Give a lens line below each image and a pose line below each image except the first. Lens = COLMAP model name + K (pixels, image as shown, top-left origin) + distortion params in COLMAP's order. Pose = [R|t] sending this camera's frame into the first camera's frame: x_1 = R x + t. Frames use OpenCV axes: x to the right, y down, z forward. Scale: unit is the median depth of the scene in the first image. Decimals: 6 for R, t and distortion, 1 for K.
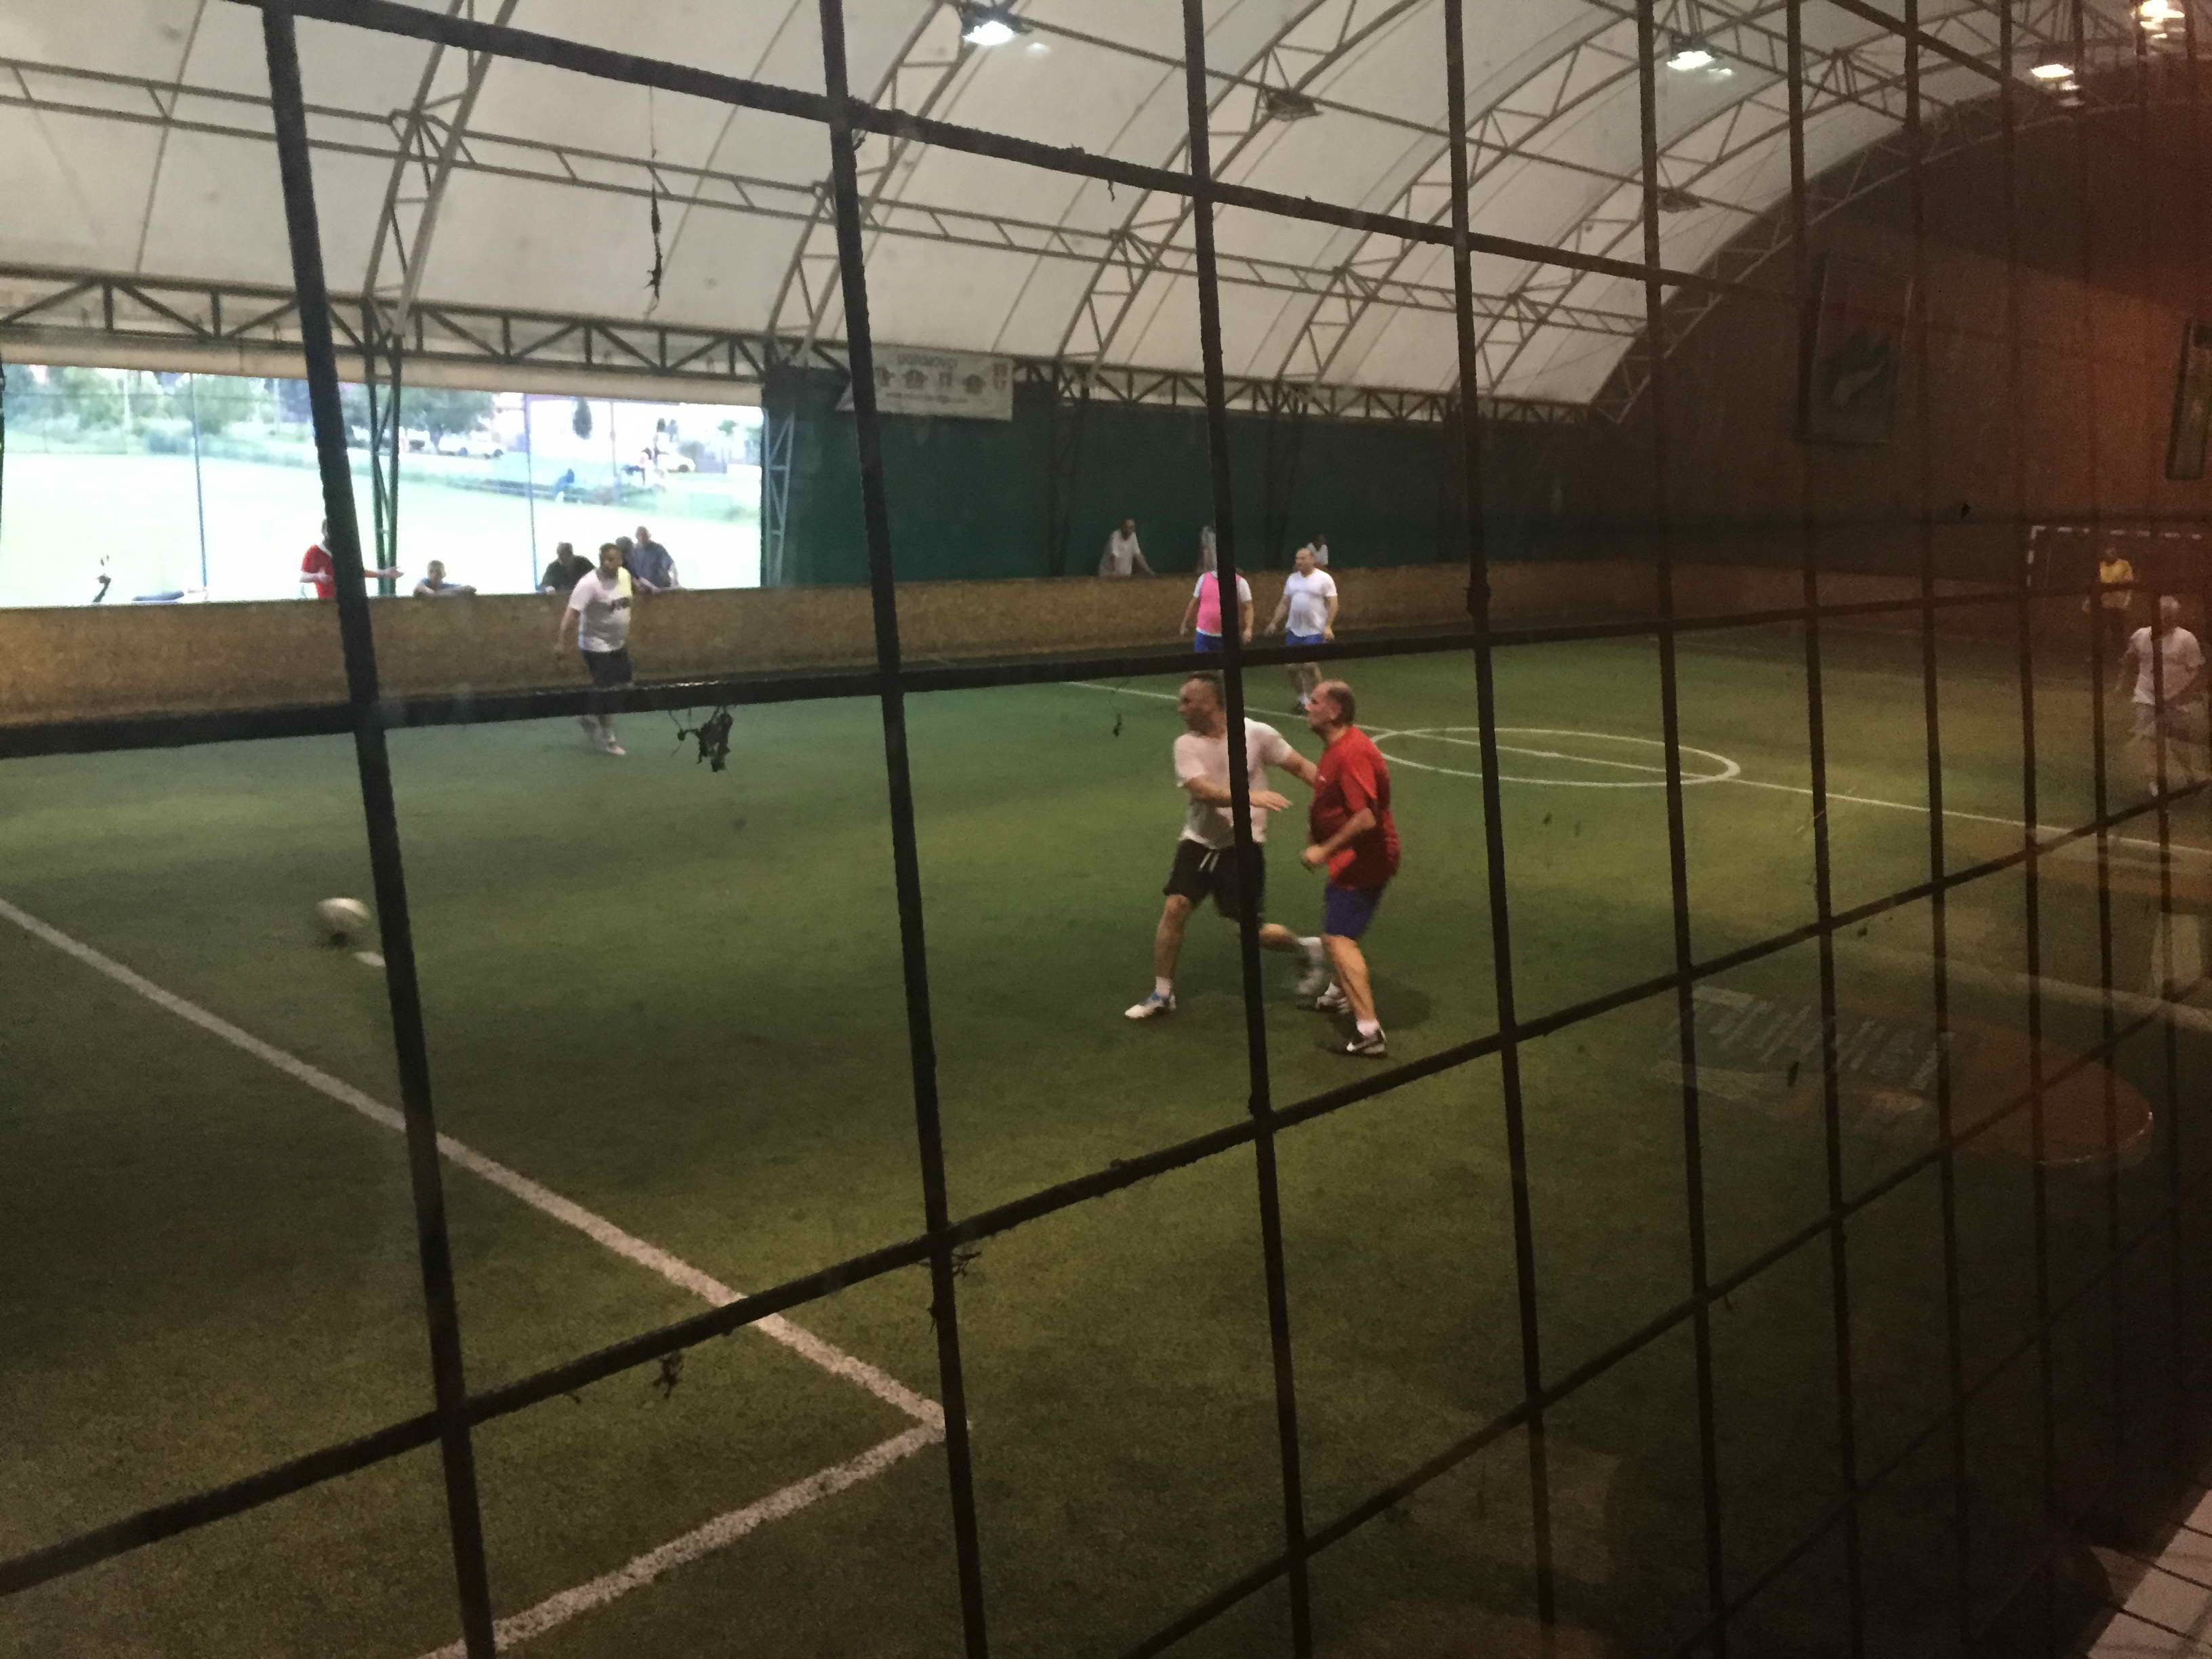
lens RADIAL K [[1888.5, 0, 1120.6], [0, 1888.5, 821.2], [0, 0, 1]] dist [0.077666, -0.107216]
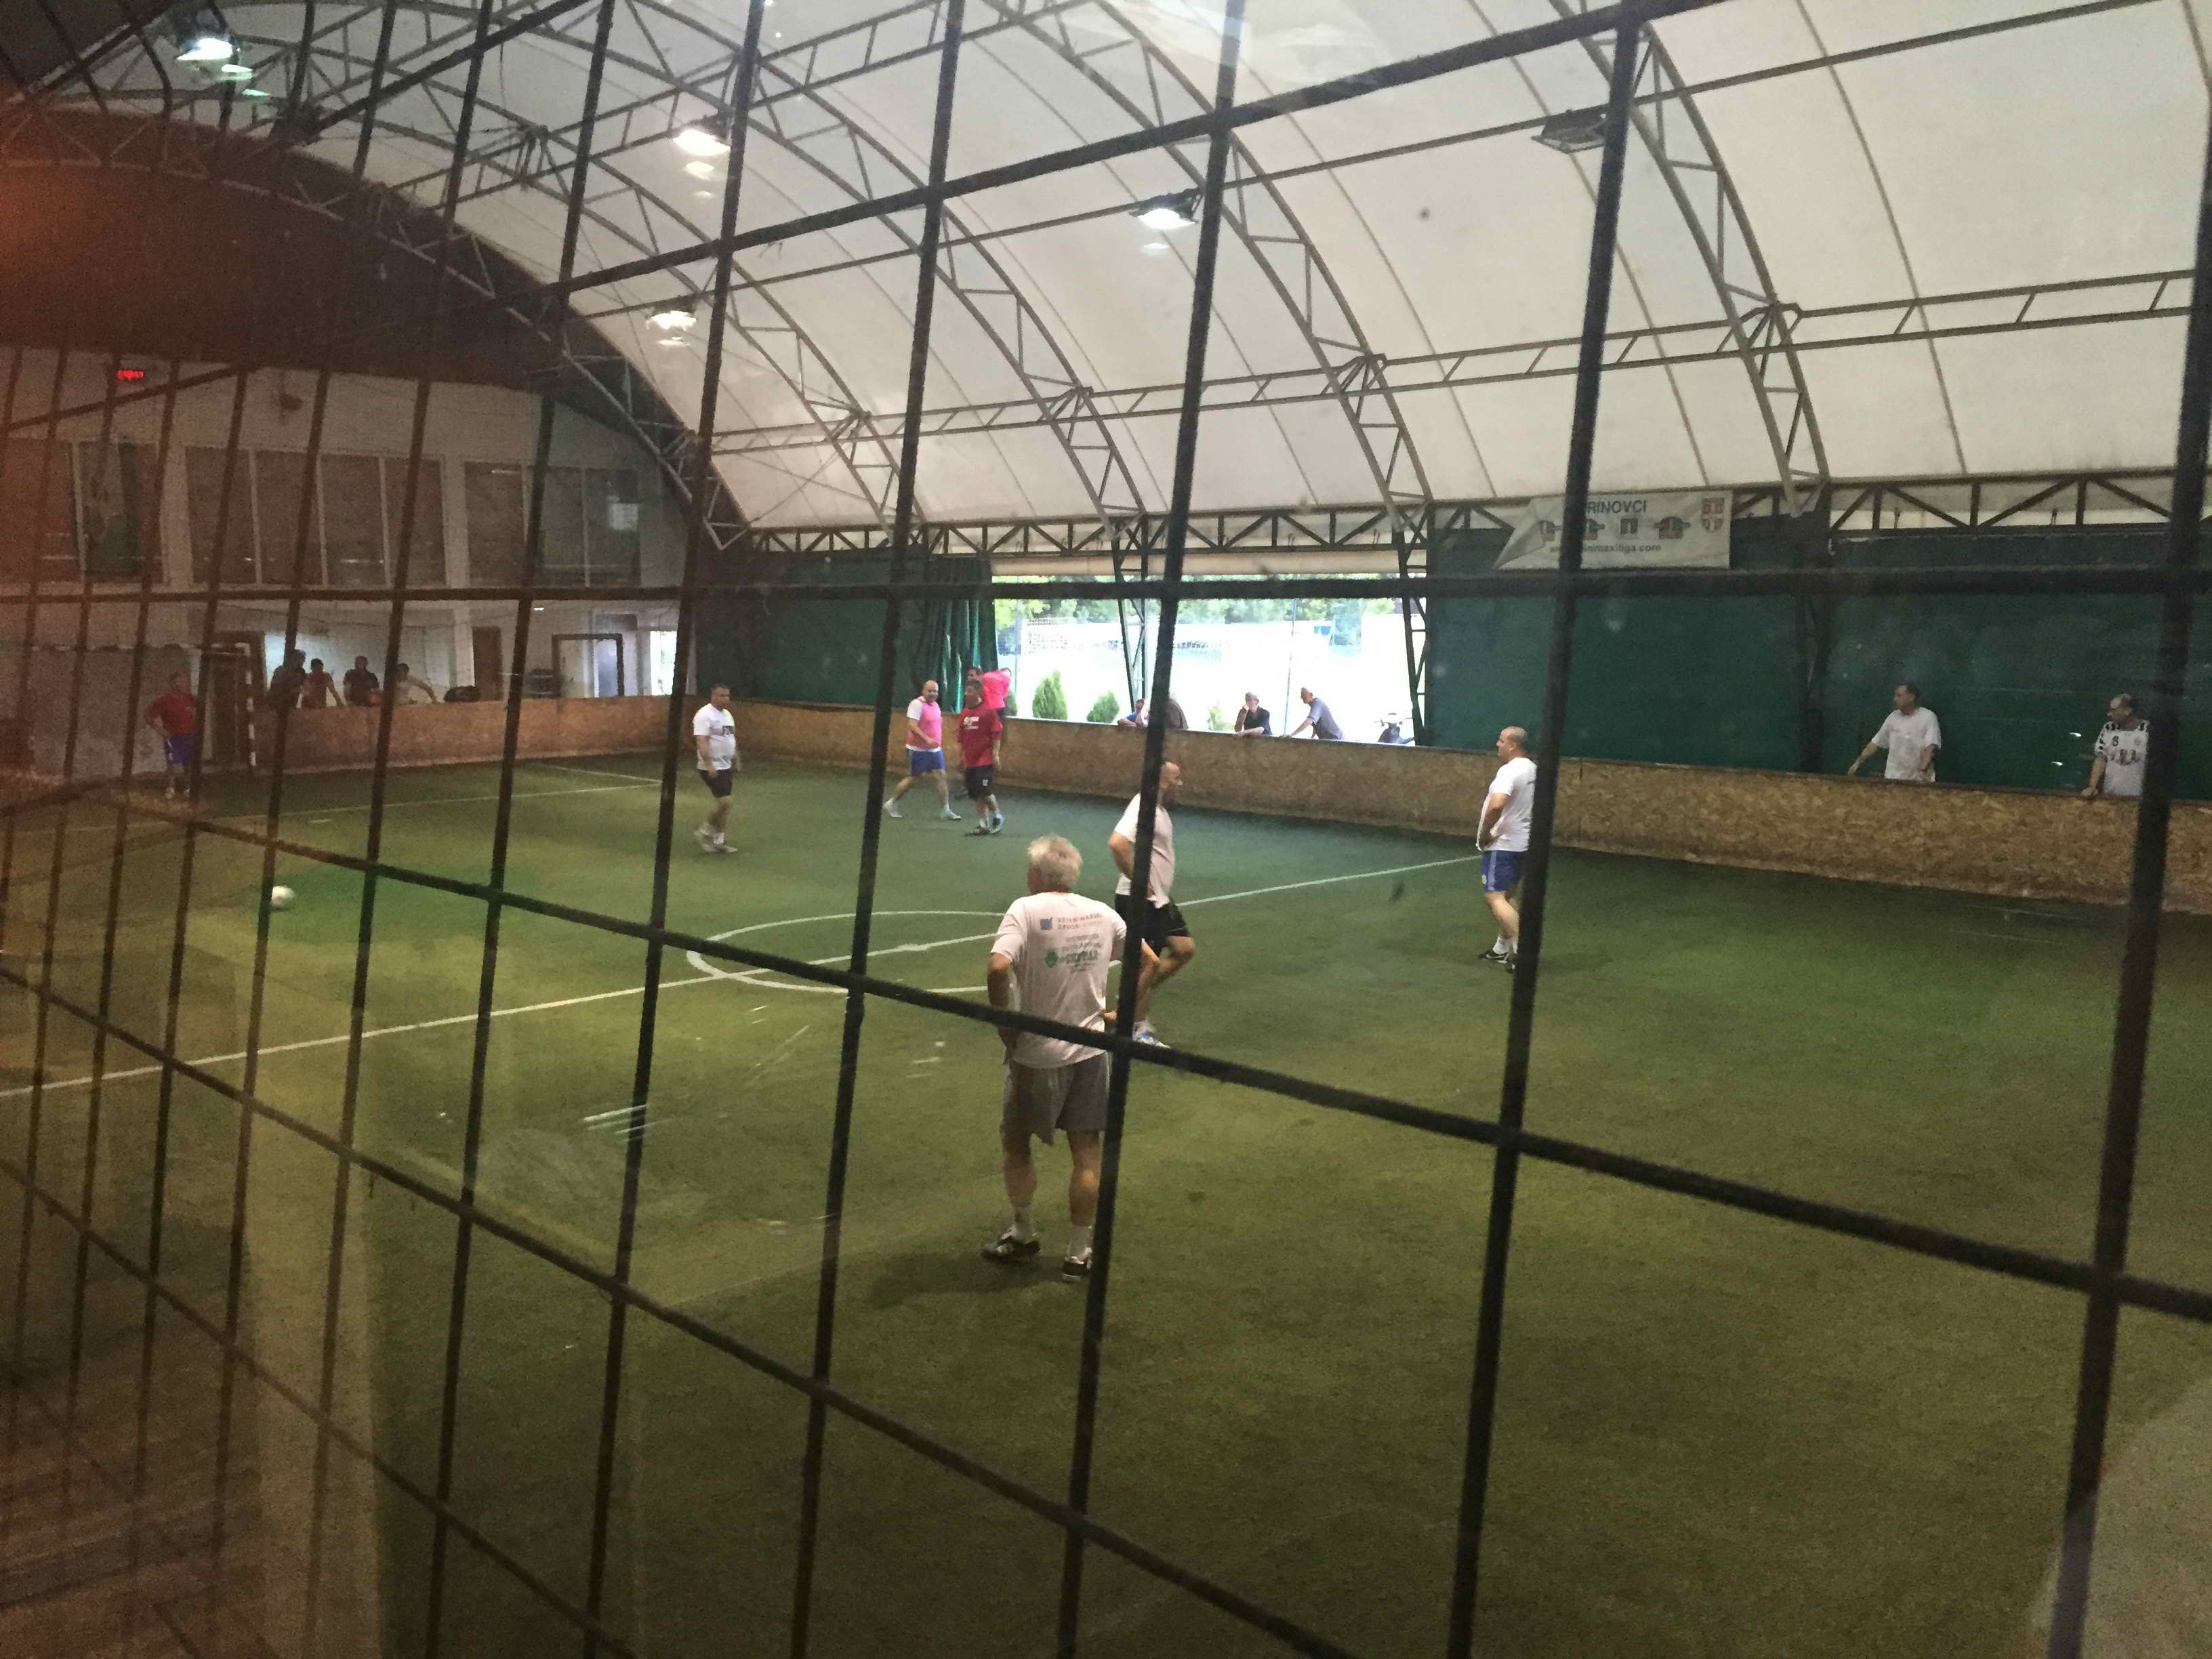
lens RADIAL K [[1888.5, 0, 1120.6], [0, 1888.5, 821.2], [0, 0, 1]] dist [0.077666, -0.107216]
pose [[-0.066333, 0.078970, -0.994668, 0.819321], [-0.197354, 0.976131, 0.090660, -0.142222], [0.978086, 0.202315, -0.049165, 0.886215]]
